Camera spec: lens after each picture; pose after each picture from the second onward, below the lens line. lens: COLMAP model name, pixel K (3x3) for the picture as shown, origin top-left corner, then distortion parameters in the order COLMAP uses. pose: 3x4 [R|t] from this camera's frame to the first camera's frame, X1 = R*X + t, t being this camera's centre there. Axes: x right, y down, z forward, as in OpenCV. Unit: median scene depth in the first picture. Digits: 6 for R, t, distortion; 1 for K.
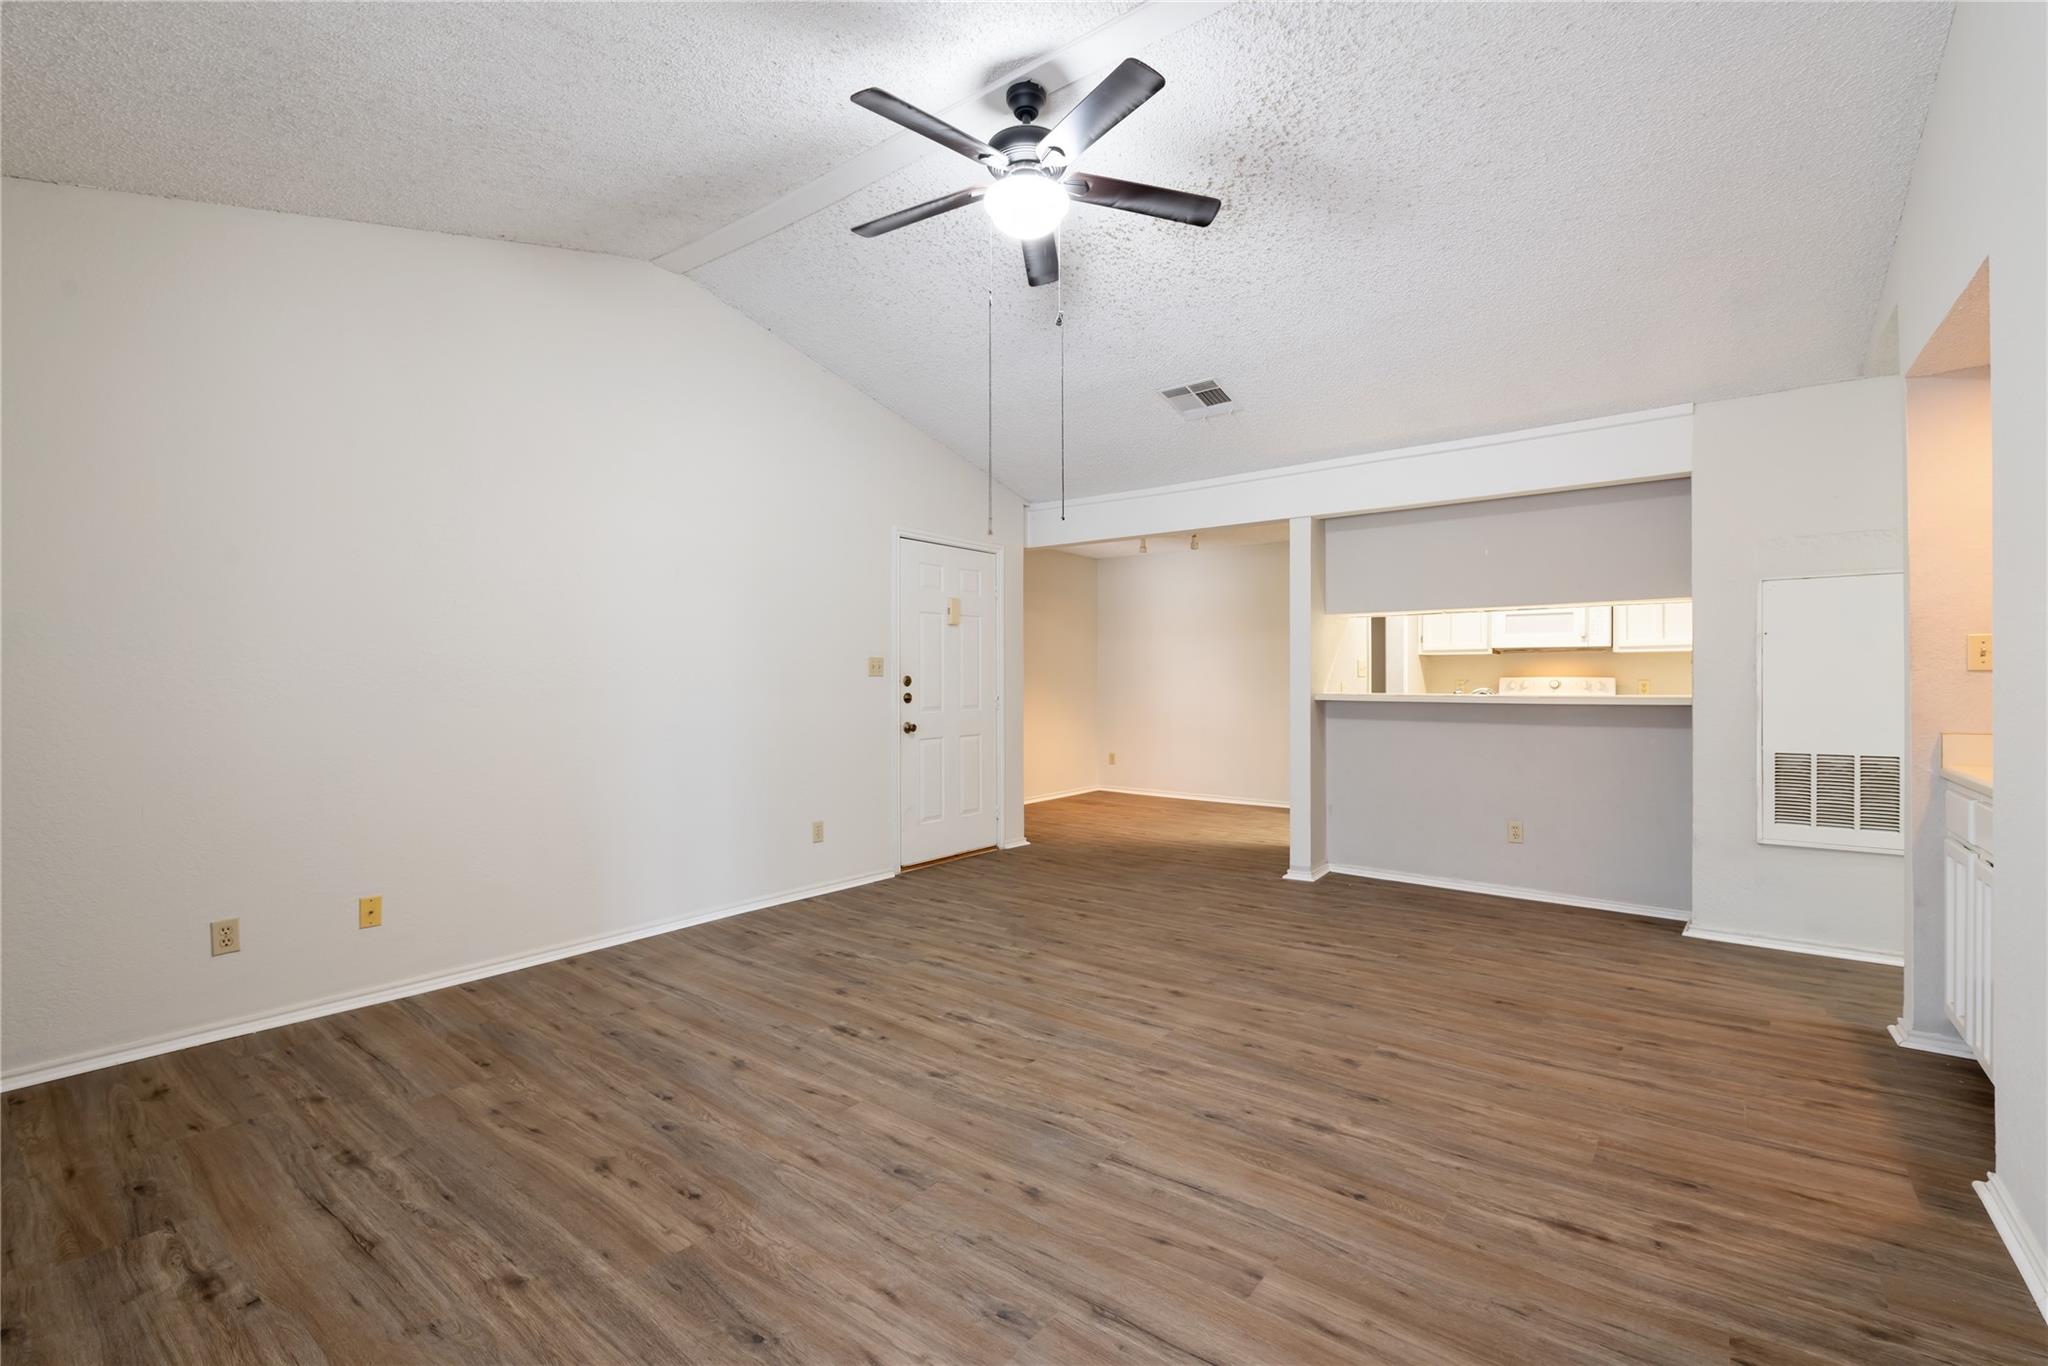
lens RADIAL K [[881.3, 0, 1035.4], [0, 881.3, 666.6], [0, 0, 1]] dist [0.010063, -0.002996]
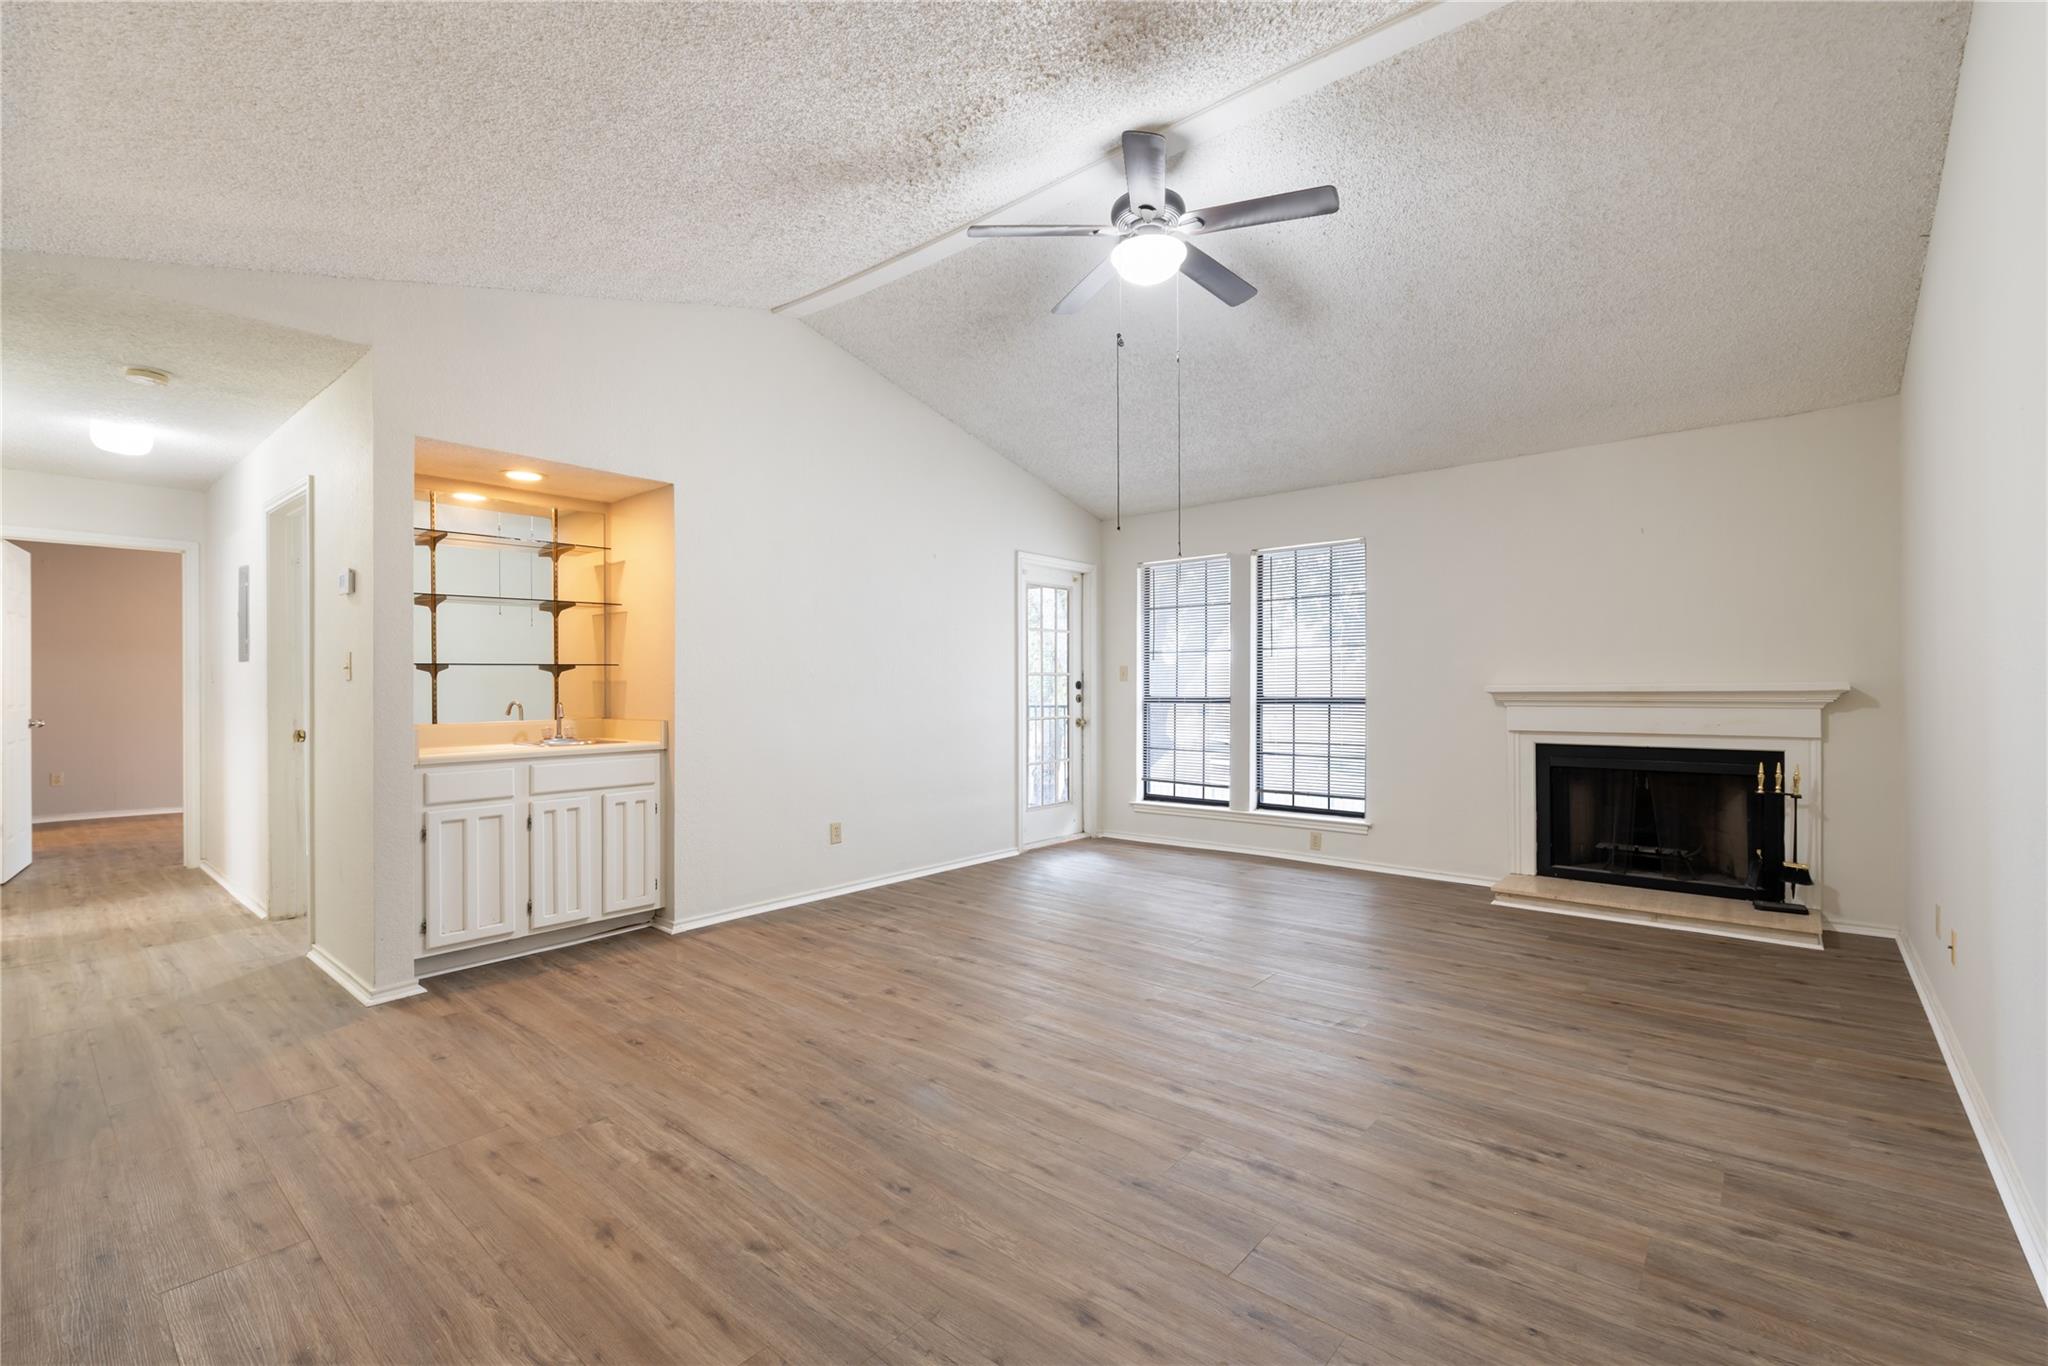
lens RADIAL K [[881.3, 0, 1030.4], [0, 881.3, 690.2], [0, 0, 1]] dist [0.010063, -0.002996]
pose [[-0.998526, 0.009811, 0.053380, 0.078572], [0.009148, 0.999878, -0.012638, 0.037391], [-0.053498, -0.012131, -0.998494, 1.967710]]
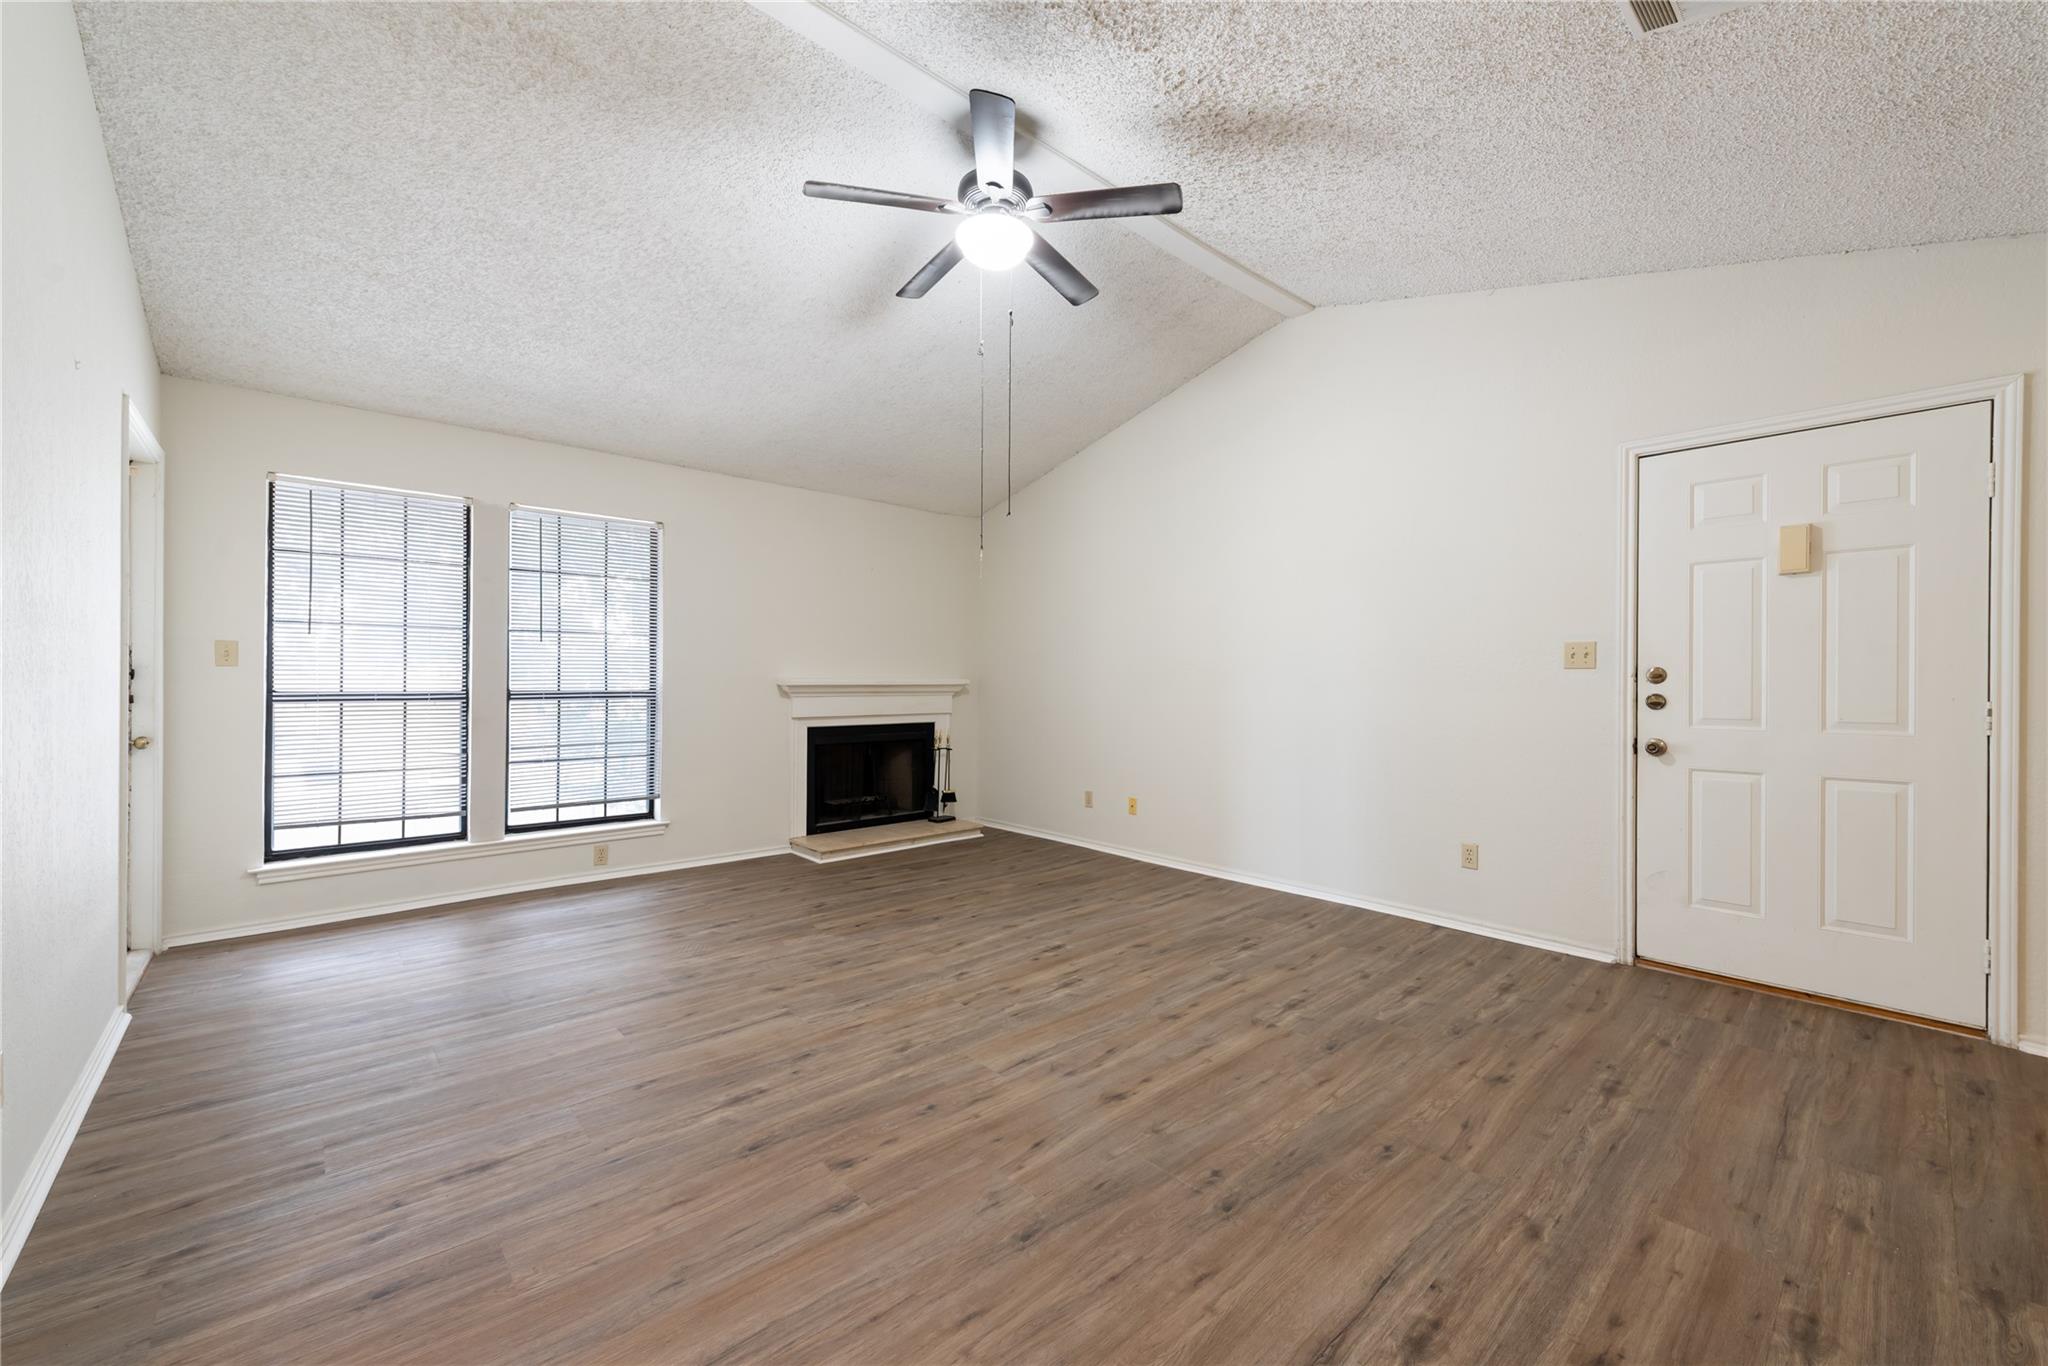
lens RADIAL K [[803.3, 0, 1036.9], [0, 803.3, 683.7], [0, 0, 1]] dist [0.008950, -0.001514]
pose [[-0.176107, 0.007715, -0.984341, 0.897932], [0.012839, 0.999902, 0.005540, 0.022573], [0.984287, -0.011662, -0.176189, 1.144267]]
